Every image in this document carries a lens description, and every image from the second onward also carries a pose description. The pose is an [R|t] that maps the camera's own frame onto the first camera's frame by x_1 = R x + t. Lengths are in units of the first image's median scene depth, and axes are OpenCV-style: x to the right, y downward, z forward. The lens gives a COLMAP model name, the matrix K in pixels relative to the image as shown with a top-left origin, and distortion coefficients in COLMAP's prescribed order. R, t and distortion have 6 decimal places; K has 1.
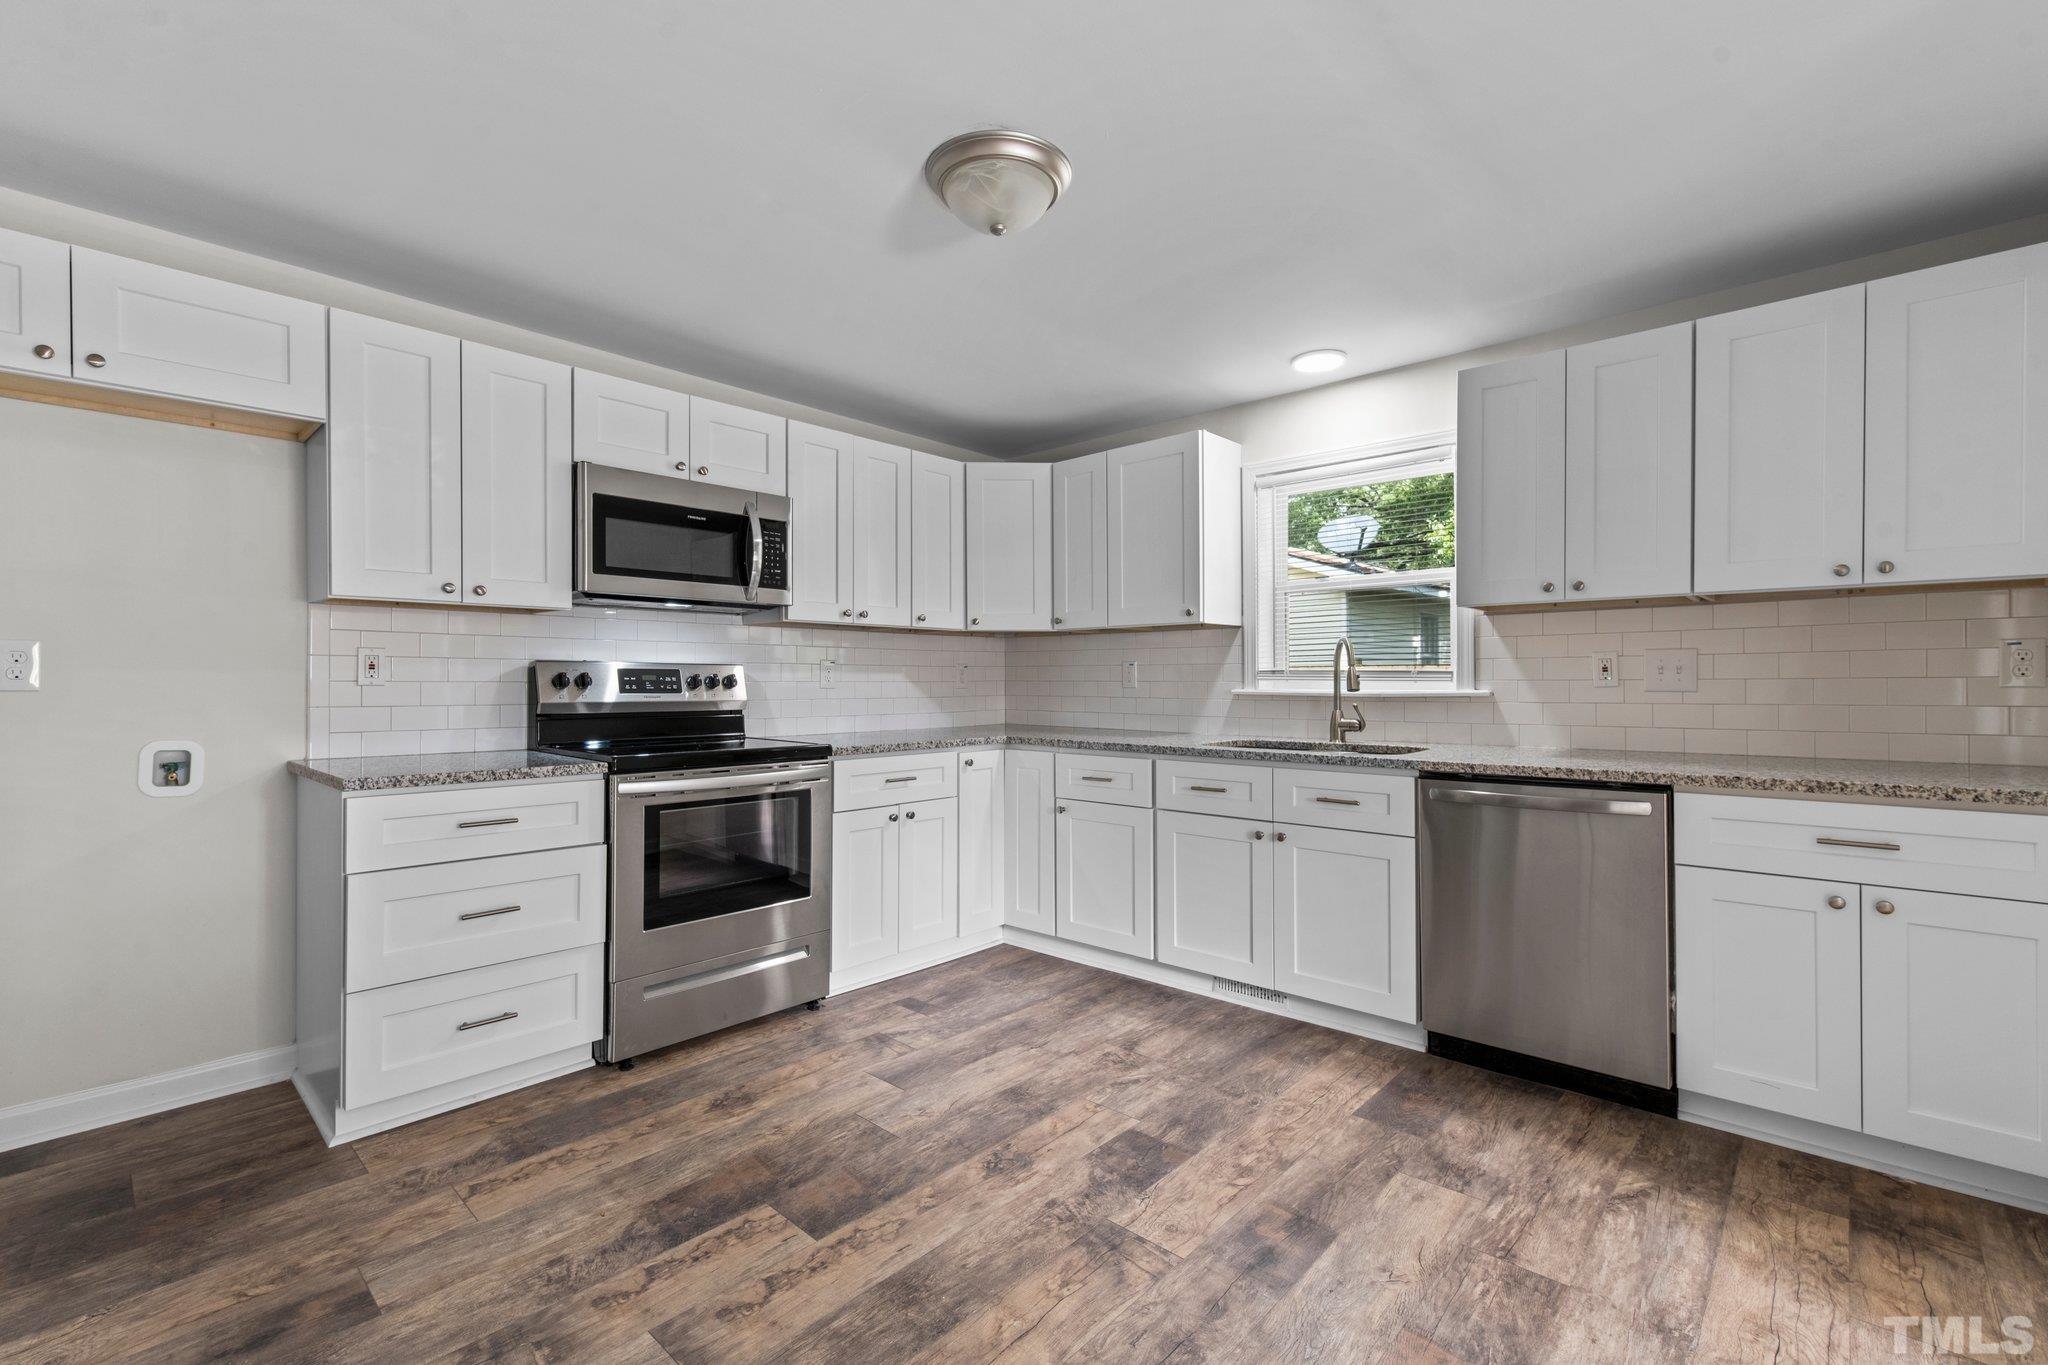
lens RADIAL K [[892.8, 0, 991.3], [0, 892.8, 683.4], [0, 0, 1]] dist [0.002134, -0.001814]
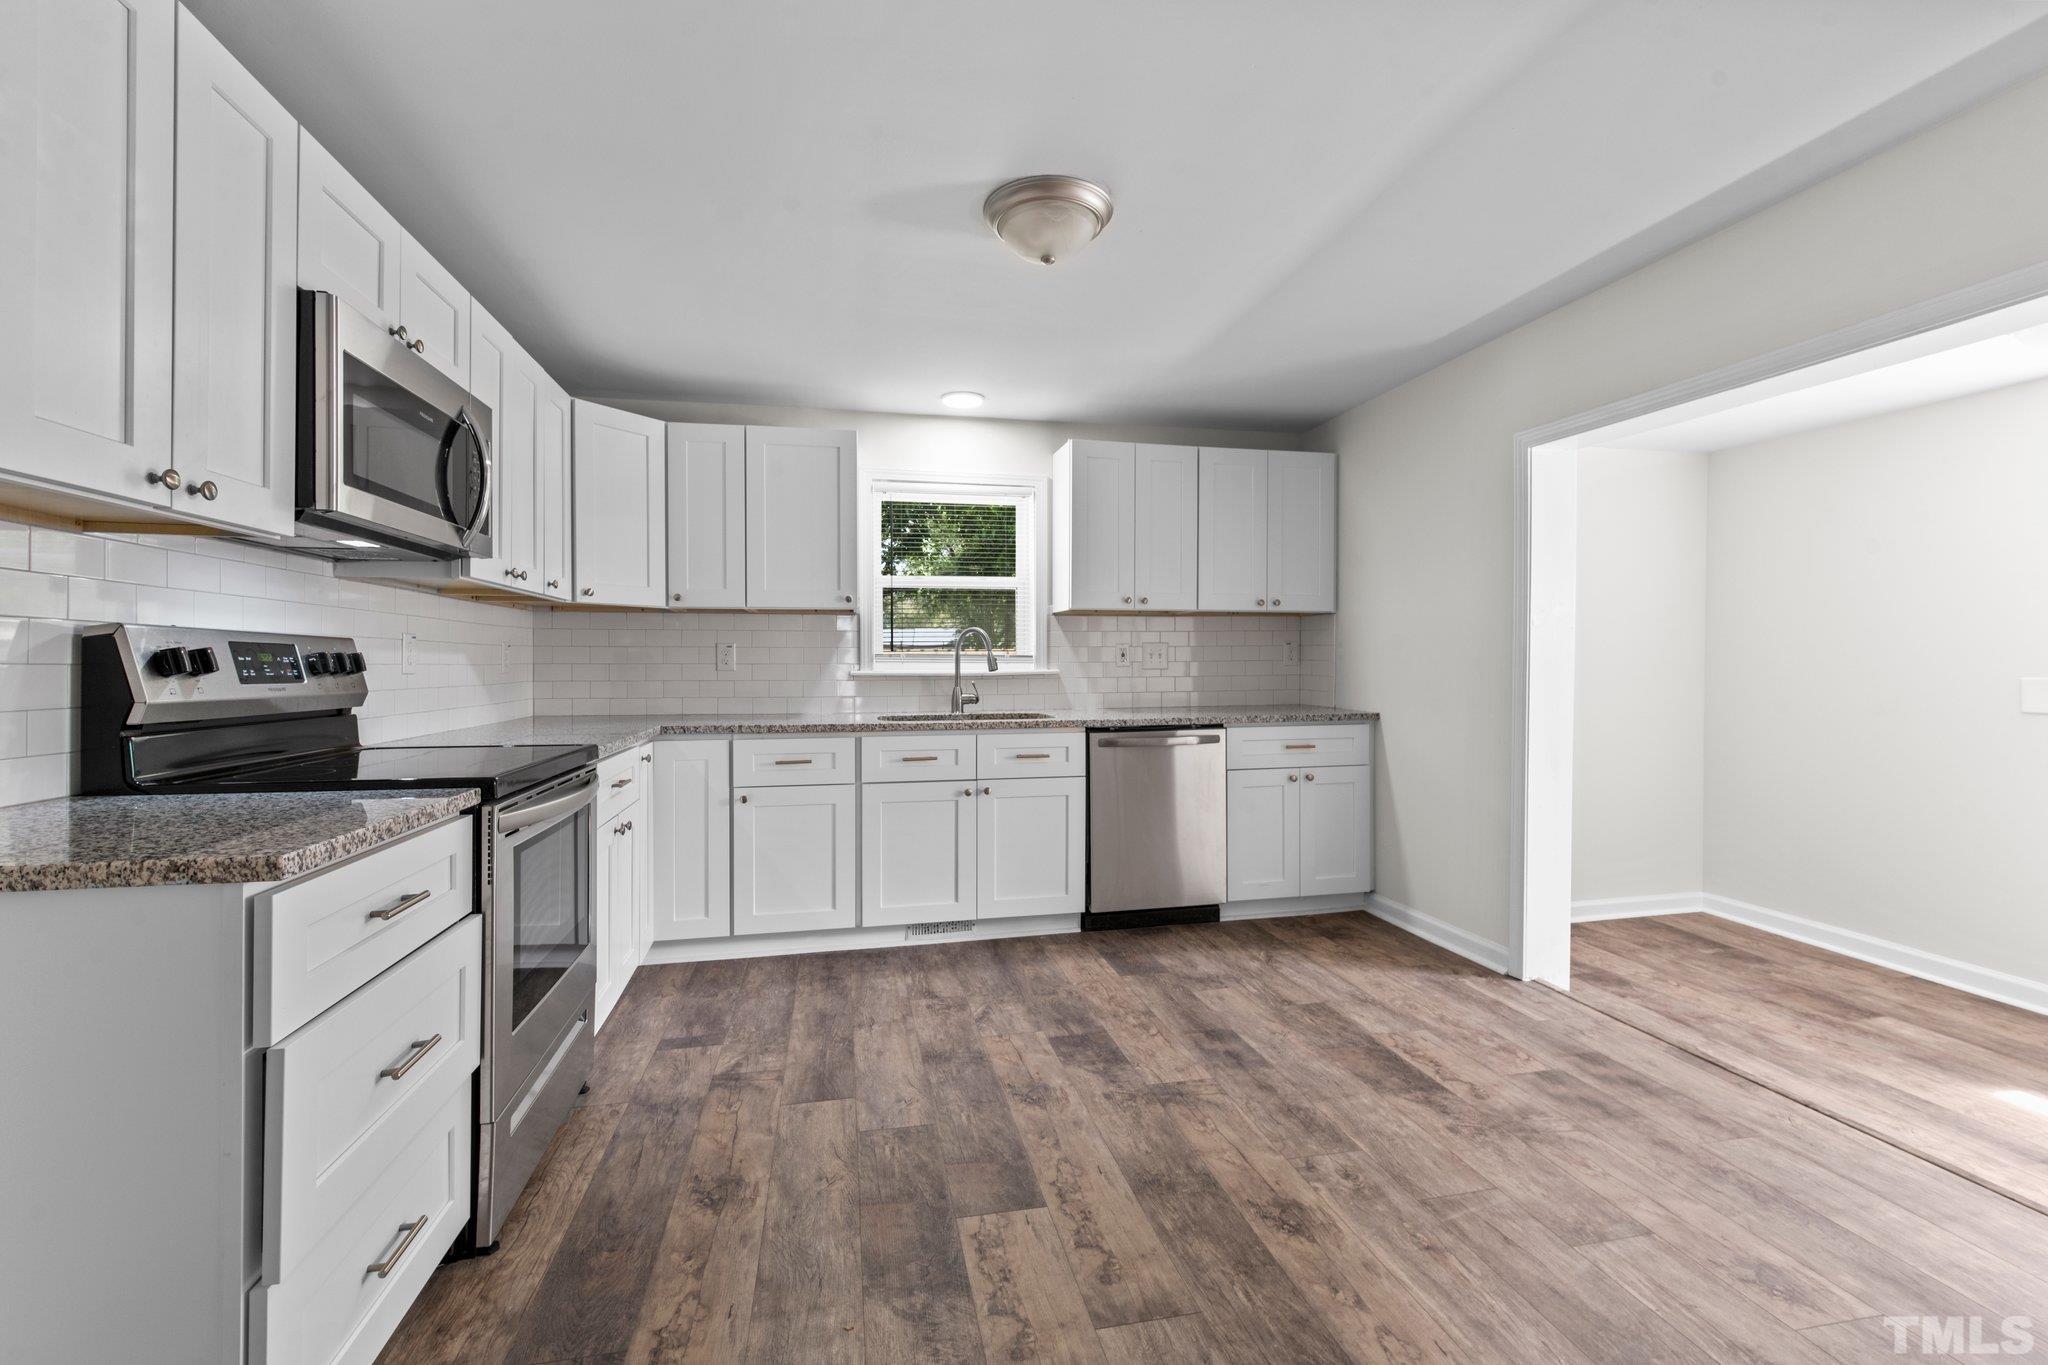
lens RADIAL K [[892.8, 0, 1015.5], [0, 892.8, 665.9], [0, 0, 1]] dist [0.002134, -0.001814]
pose [[0.571240, -0.002703, 0.820779, -0.688950], [0.004332, 0.999991, 0.000279, 0.001559], [-0.820772, 0.003396, 0.571246, 0.287834]]
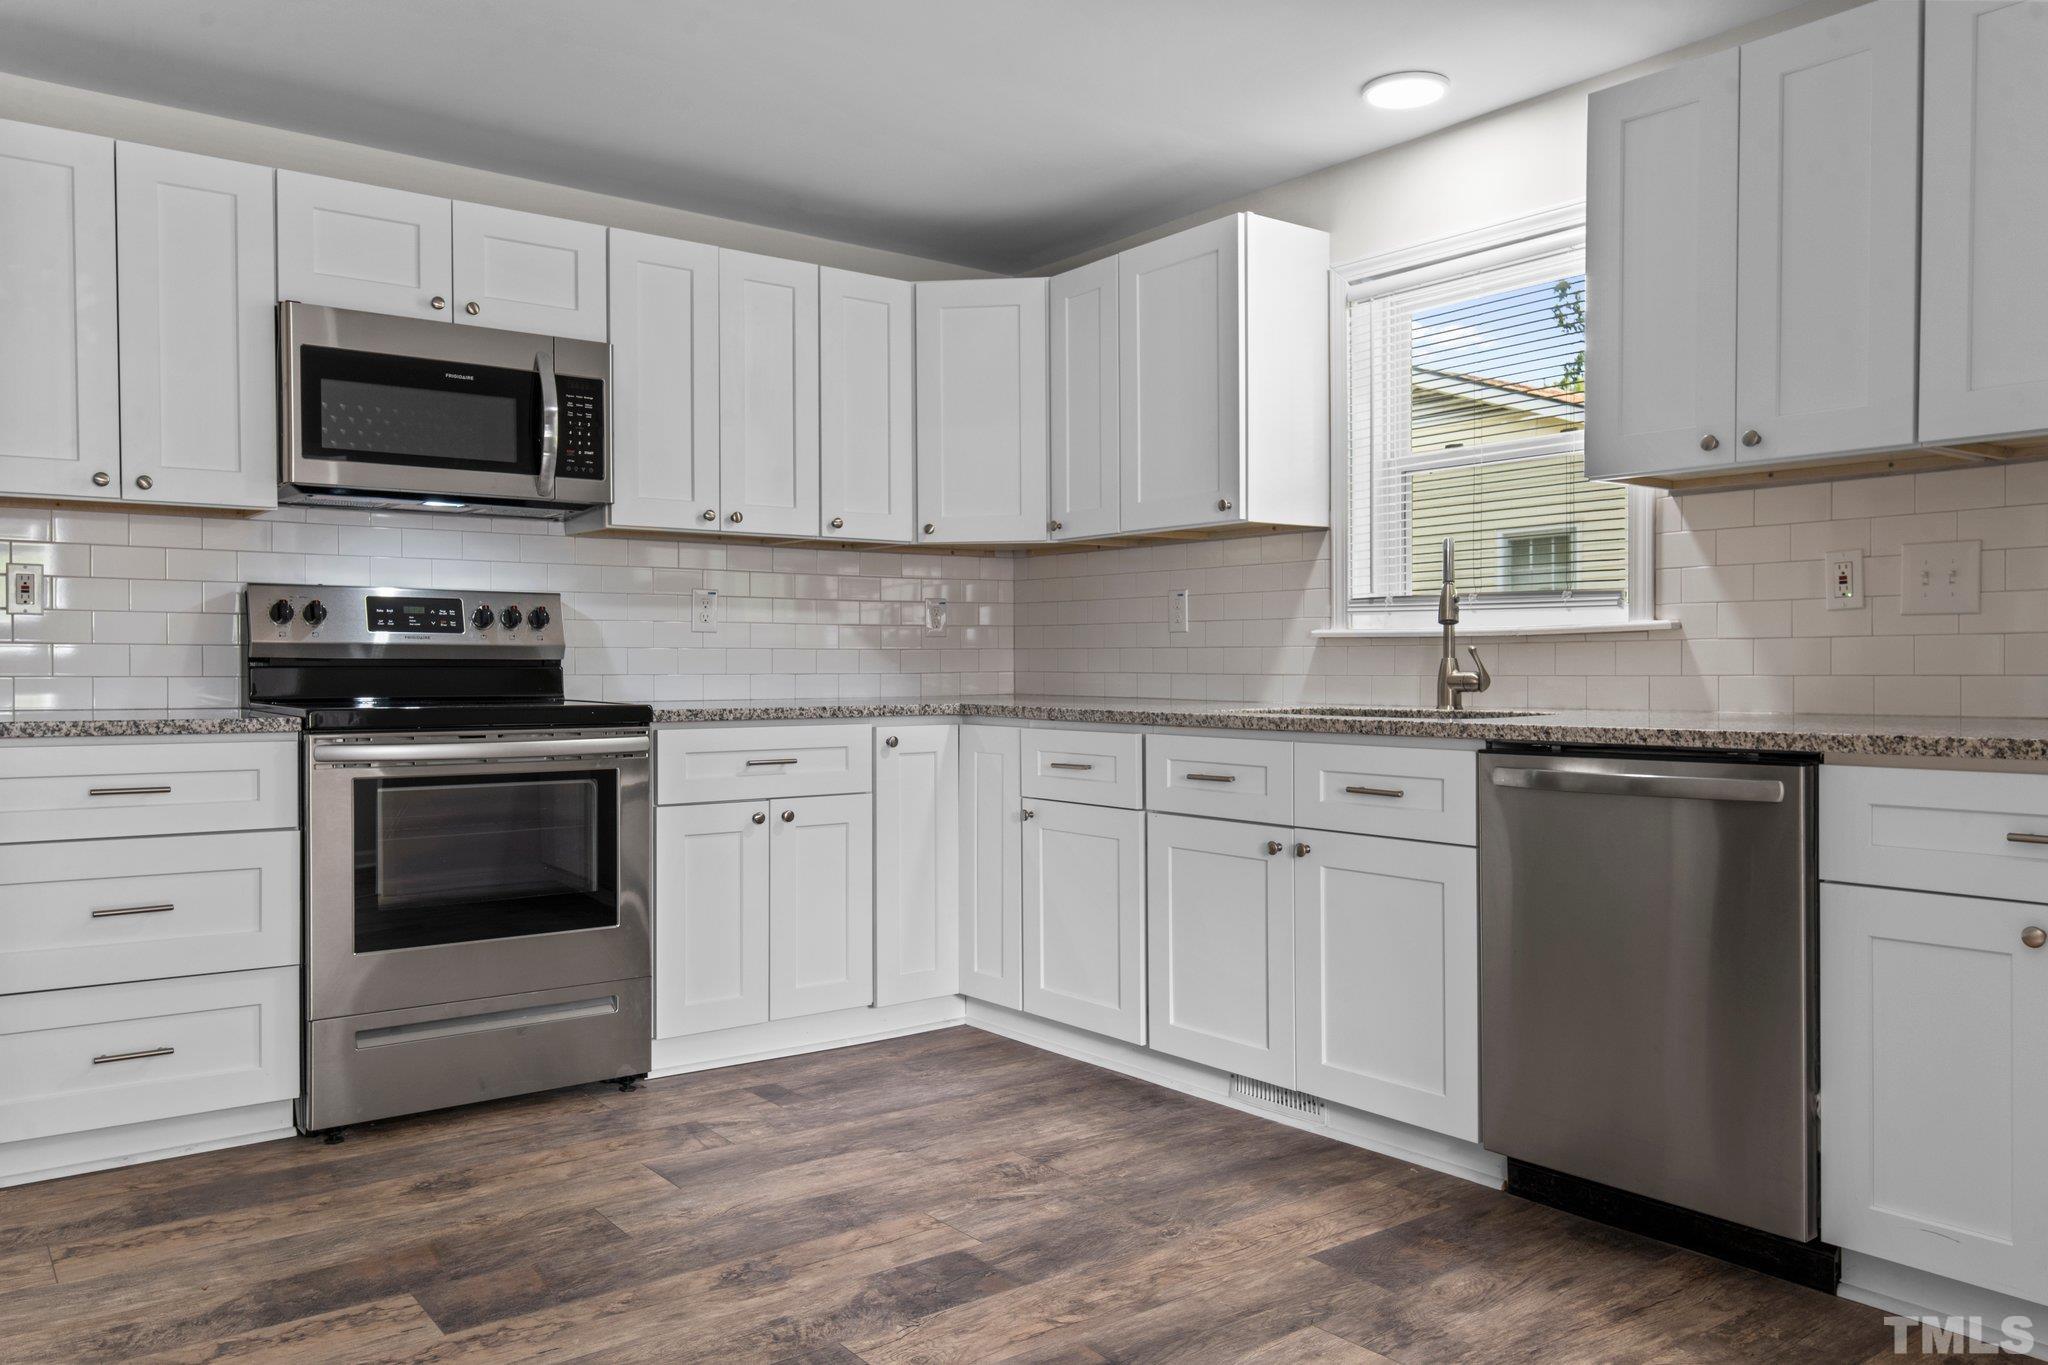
lens RADIAL K [[1500.7, 0, 980.8], [0, 1500.7, 694.1], [0, 0, 1]] dist [-0.000802, -0.001242]
pose [[0.985300, 0.003823, -0.170789, 0.297417], [-0.000662, 0.999827, 0.018562, 0.043680], [0.170830, -0.018176, 0.985133, -0.094478]]
